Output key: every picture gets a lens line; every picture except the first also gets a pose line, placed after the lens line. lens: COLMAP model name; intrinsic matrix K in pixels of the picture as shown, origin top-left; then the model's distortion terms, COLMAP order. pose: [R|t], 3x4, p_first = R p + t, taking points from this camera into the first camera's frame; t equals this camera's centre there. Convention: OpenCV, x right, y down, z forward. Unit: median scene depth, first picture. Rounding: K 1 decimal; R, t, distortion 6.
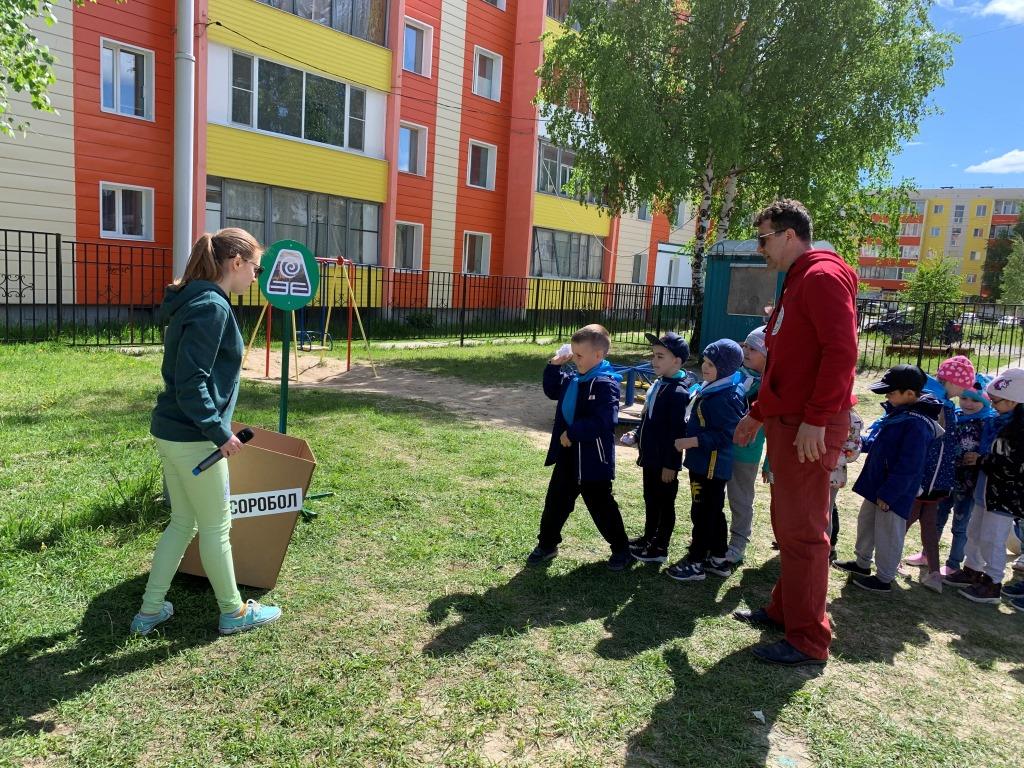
lens RADIAL K [[784.1, 0, 514.8], [0, 784.1, 383.8], [0, 0, 1]] dist [0.000390, -0.008063]
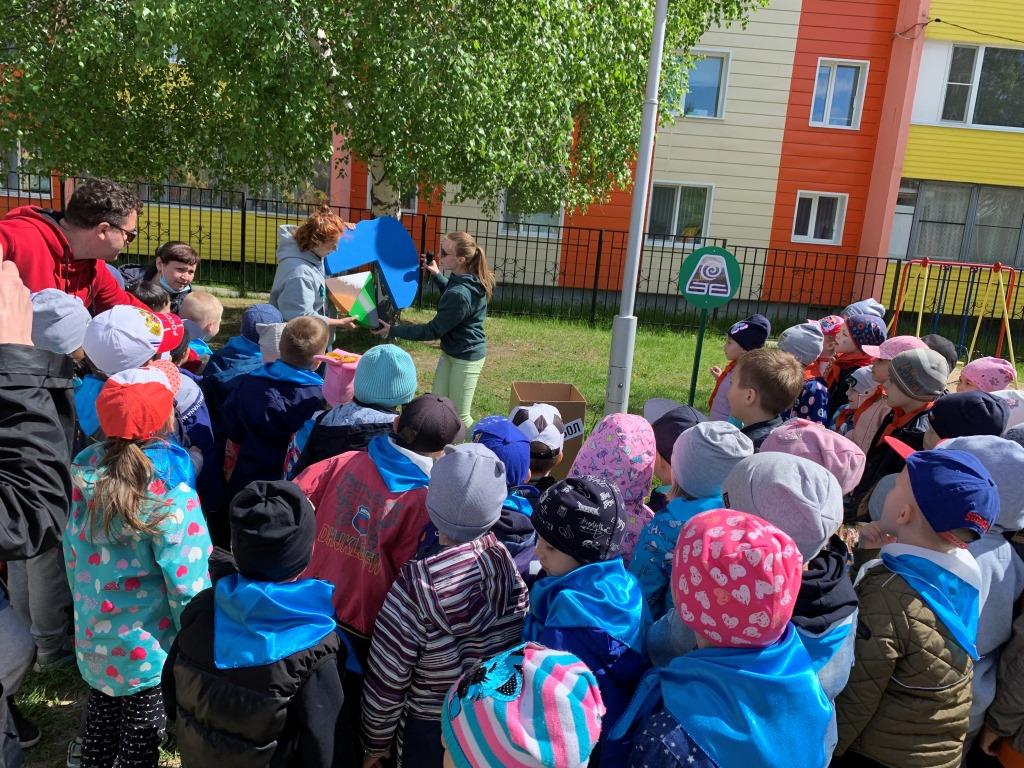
lens RADIAL K [[784.1, 0, 514.8], [0, 784.1, 383.8], [0, 0, 1]] dist [0.000390, -0.008063]
pose [[0.610330, 0.137447, -0.780132, 0.119198], [-0.140090, 0.988037, 0.064478, -0.005533], [0.779662, 0.069936, 0.622283, 0.023666]]
